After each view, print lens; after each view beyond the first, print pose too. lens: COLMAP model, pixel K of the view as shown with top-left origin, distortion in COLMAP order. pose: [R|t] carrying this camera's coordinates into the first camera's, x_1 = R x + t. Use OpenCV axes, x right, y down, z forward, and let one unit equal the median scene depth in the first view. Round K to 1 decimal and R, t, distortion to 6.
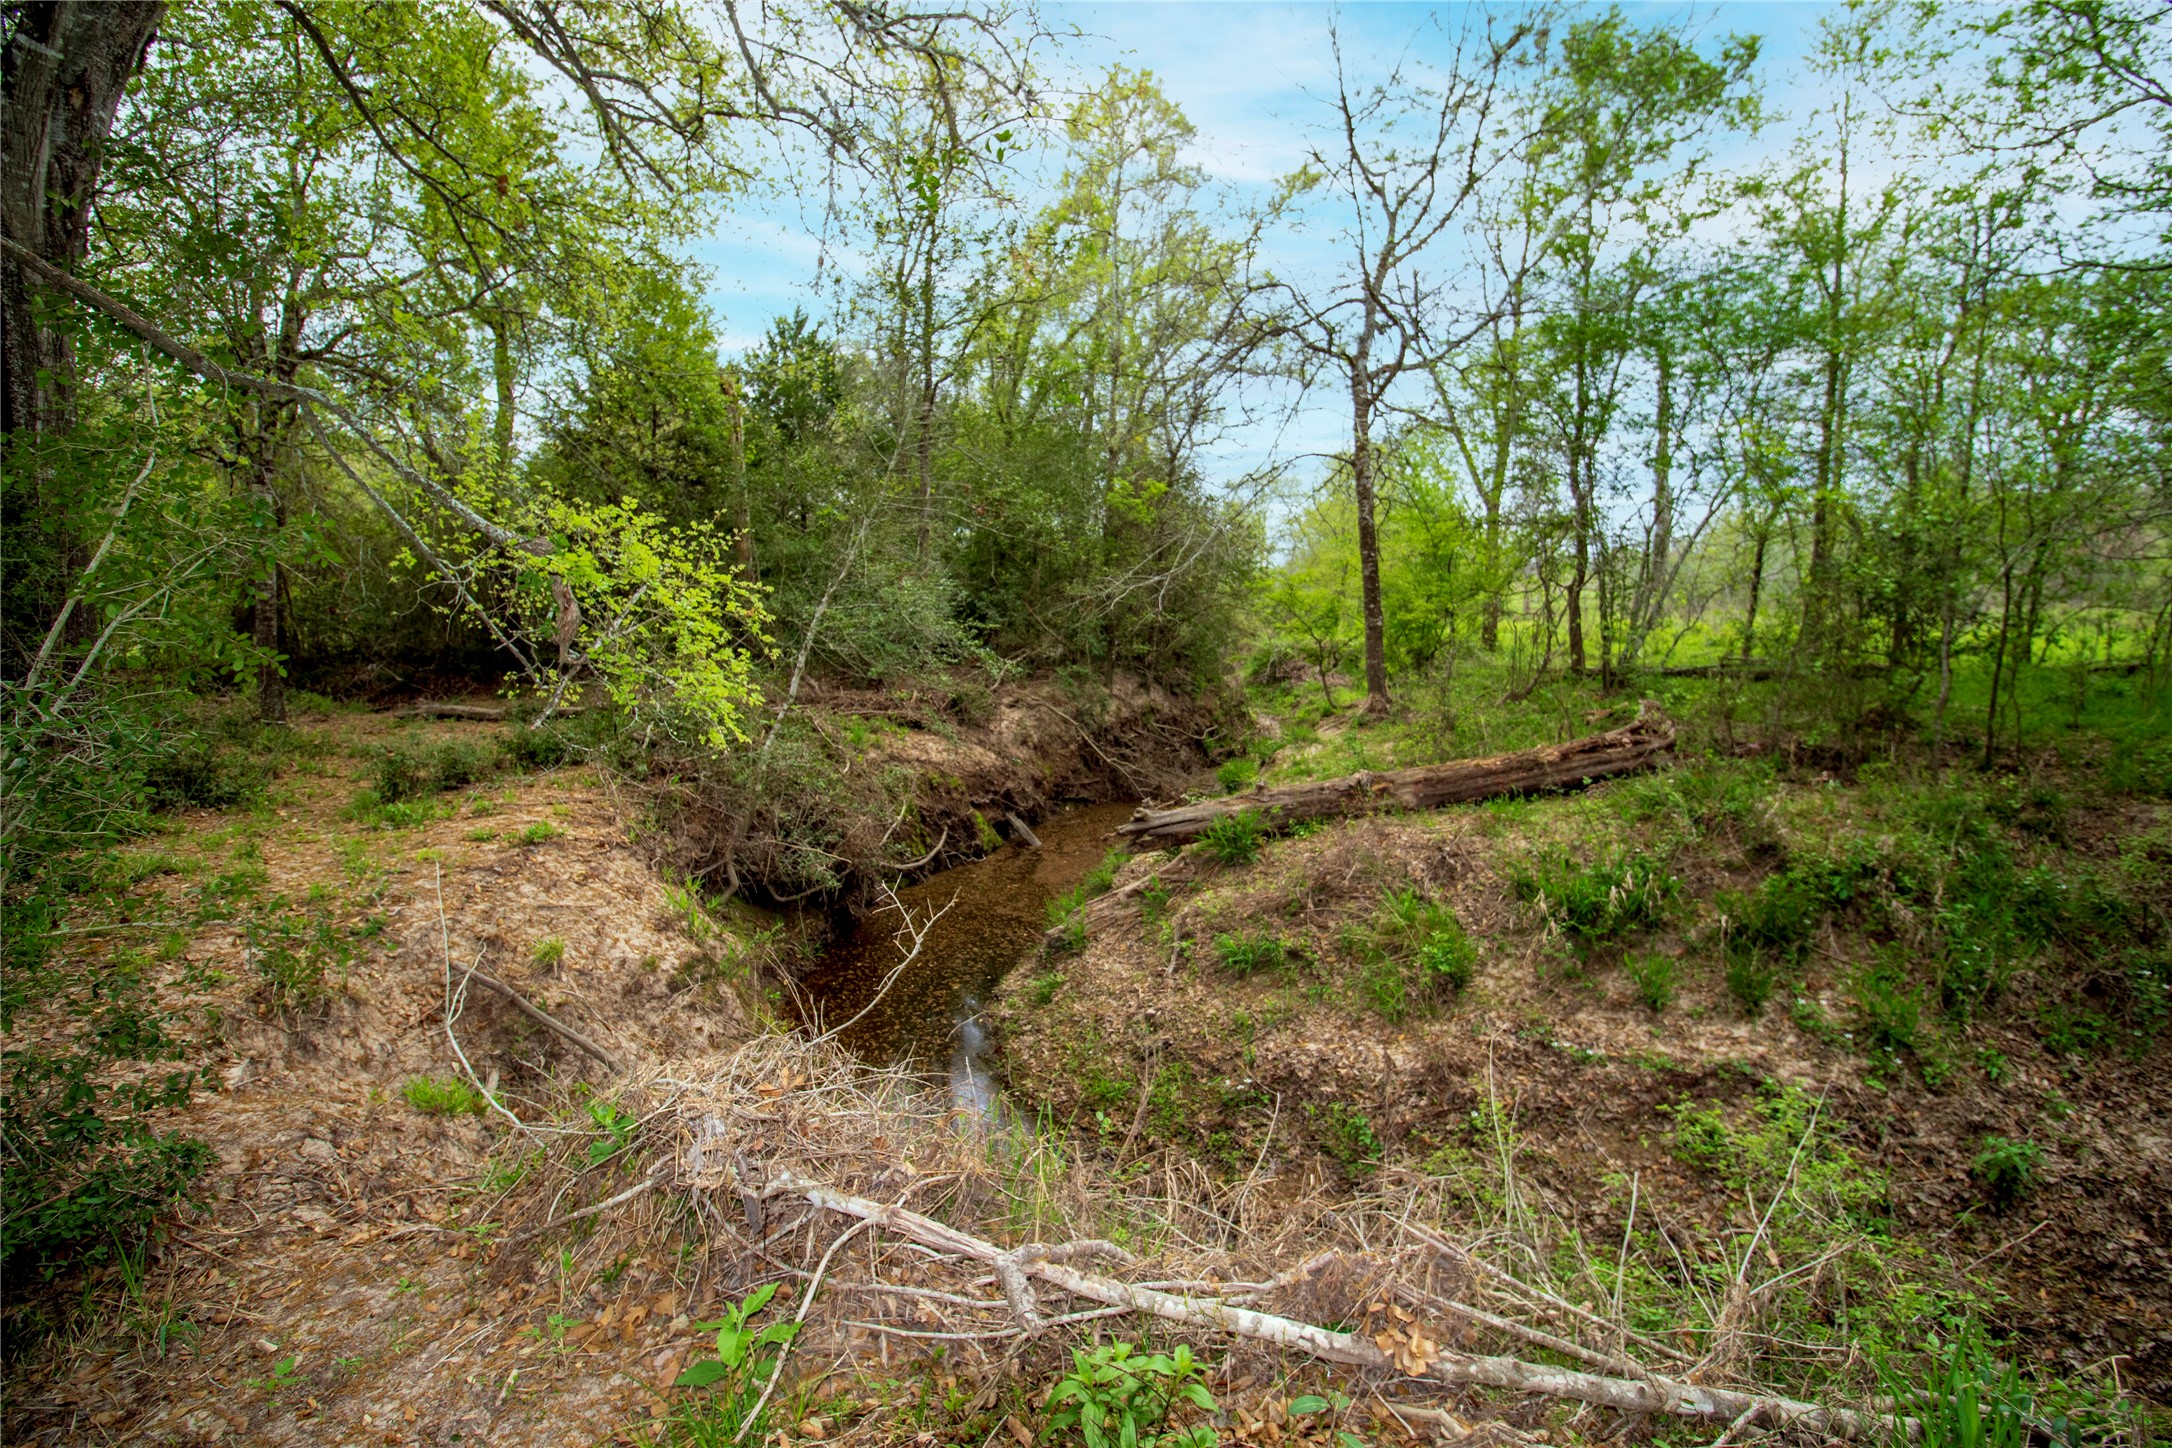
lens RADIAL K [[1020.1, 0, 1082.9], [0, 1020.1, 725.9], [0, 0, 1]] dist [-0.002290, -0.000759]
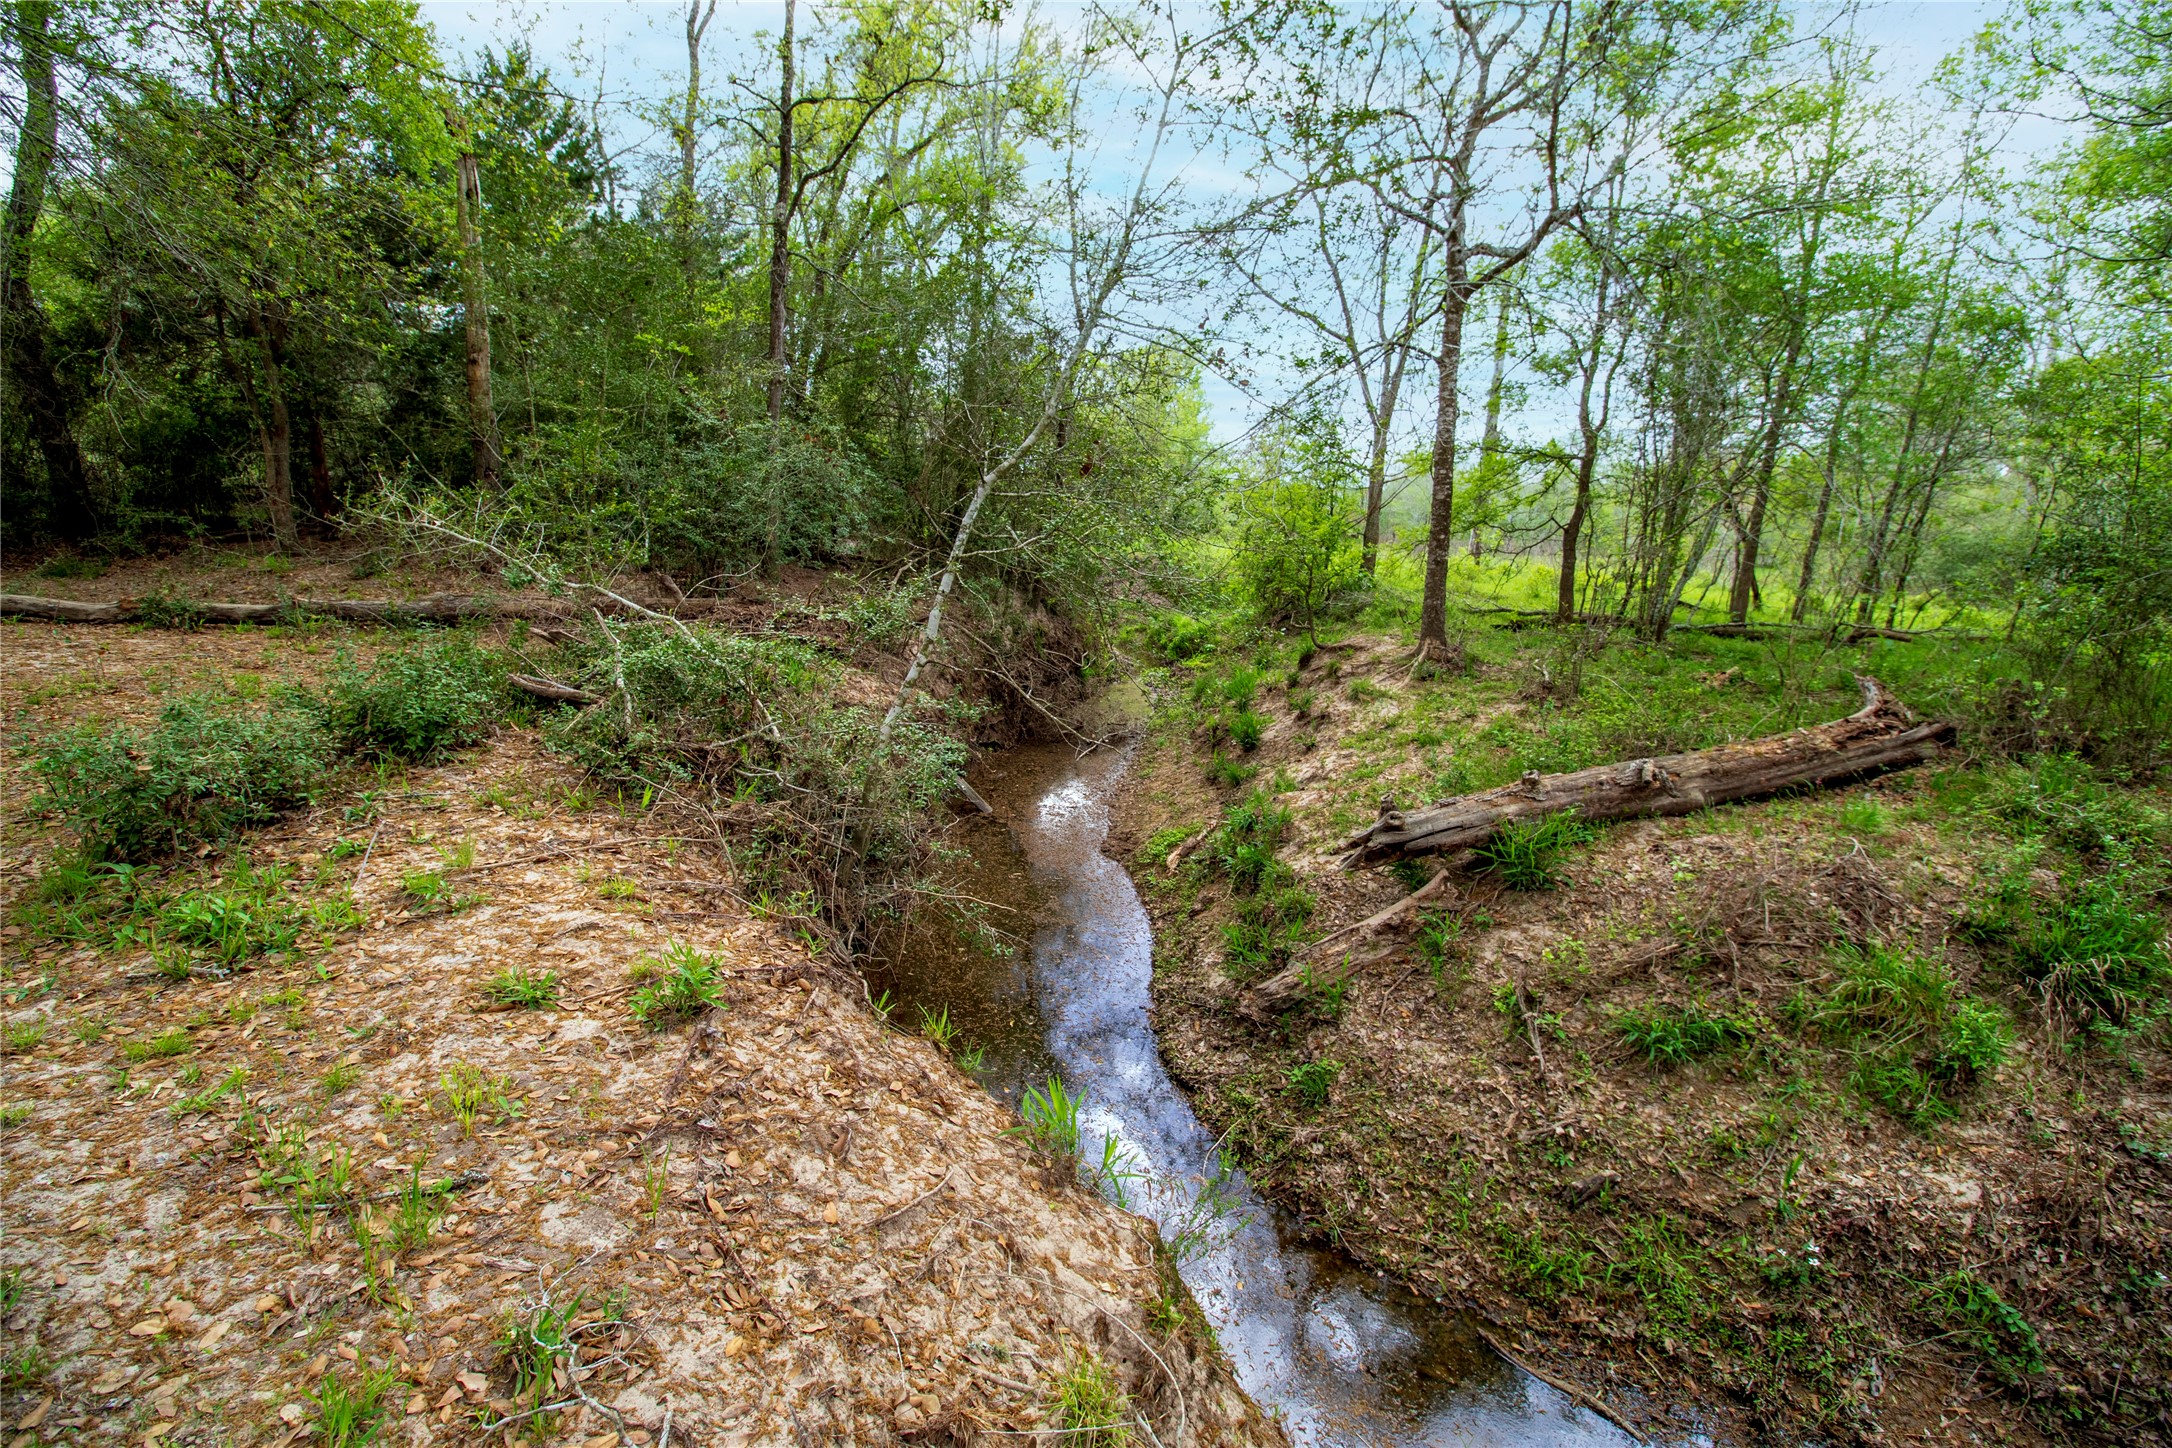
lens RADIAL K [[1020.1, 0, 1088.5], [0, 1020.1, 721.6], [0, 0, 1]] dist [-0.002290, -0.000759]
pose [[0.935545, 0.007939, 0.353118, -0.410618], [-0.041007, 0.995428, 0.086265, -0.036547], [-0.350819, -0.095185, 0.931593, 0.422520]]
